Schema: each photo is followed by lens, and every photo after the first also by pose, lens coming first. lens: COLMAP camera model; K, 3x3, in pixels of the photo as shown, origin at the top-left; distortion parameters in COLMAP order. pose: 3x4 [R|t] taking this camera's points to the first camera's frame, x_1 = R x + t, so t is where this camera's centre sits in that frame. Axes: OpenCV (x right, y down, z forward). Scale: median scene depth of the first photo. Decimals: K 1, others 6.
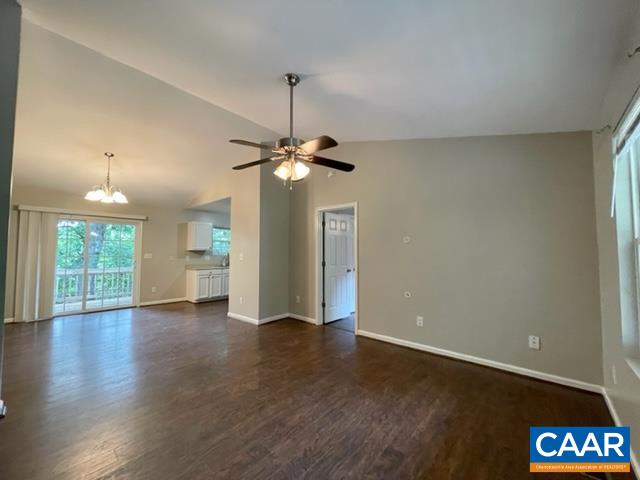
lens RADIAL K [[256.0, 0, 319.5], [0, 256.0, 241.6], [0, 0, 1]] dist [-0.007488, -0.000476]
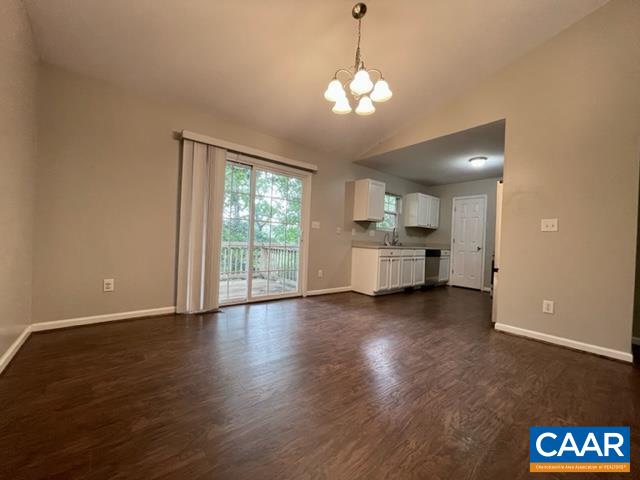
lens RADIAL K [[256.0, 0, 315.5], [0, 256.0, 240.5], [0, 0, 1]] dist [-0.007488, -0.000476]
pose [[0.983714, 0.039455, -0.175359, -0.548722], [-0.031573, 0.998371, 0.047517, 0.065625], [0.176948, -0.041206, 0.983357, 0.312670]]
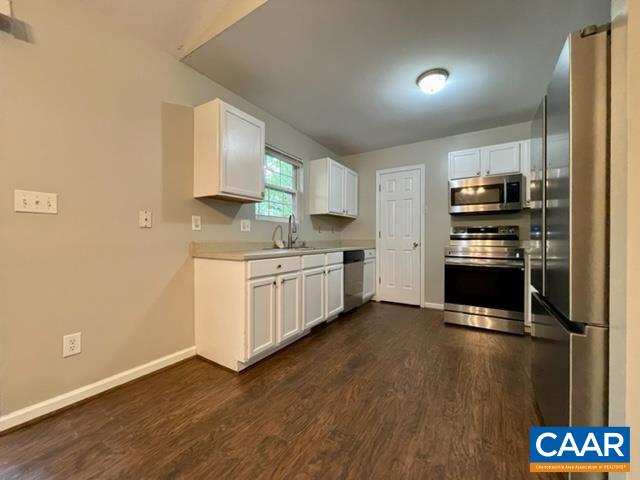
lens RADIAL K [[256.0, 0, 316.1], [0, 256.0, 240.3], [0, 0, 1]] dist [-0.007488, -0.000476]
pose [[0.988309, -0.003147, 0.152433, -0.463052], [-0.004544, 0.998735, 0.050082, 0.078119], [-0.152398, -0.050189, 0.987044, 0.737277]]
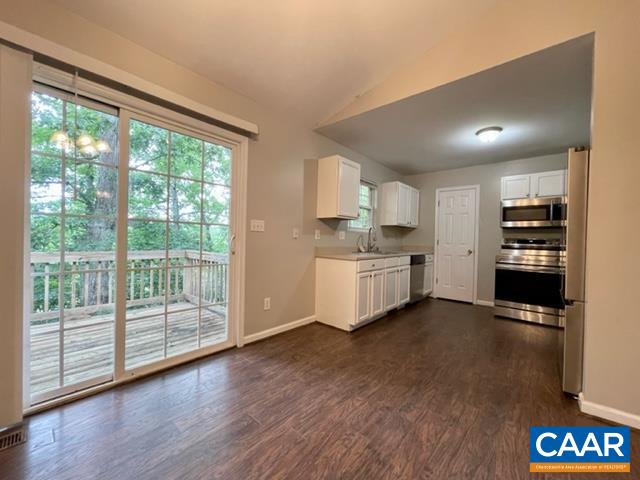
lens RADIAL K [[256.0, 0, 316.3], [0, 256.0, 240.5], [0, 0, 1]] dist [-0.007488, -0.000476]
pose [[0.999782, 0.020799, -0.001581, -0.573447], [-0.020691, 0.998482, 0.051038, 0.057793], [0.002641, -0.050994, 0.998695, 0.575737]]
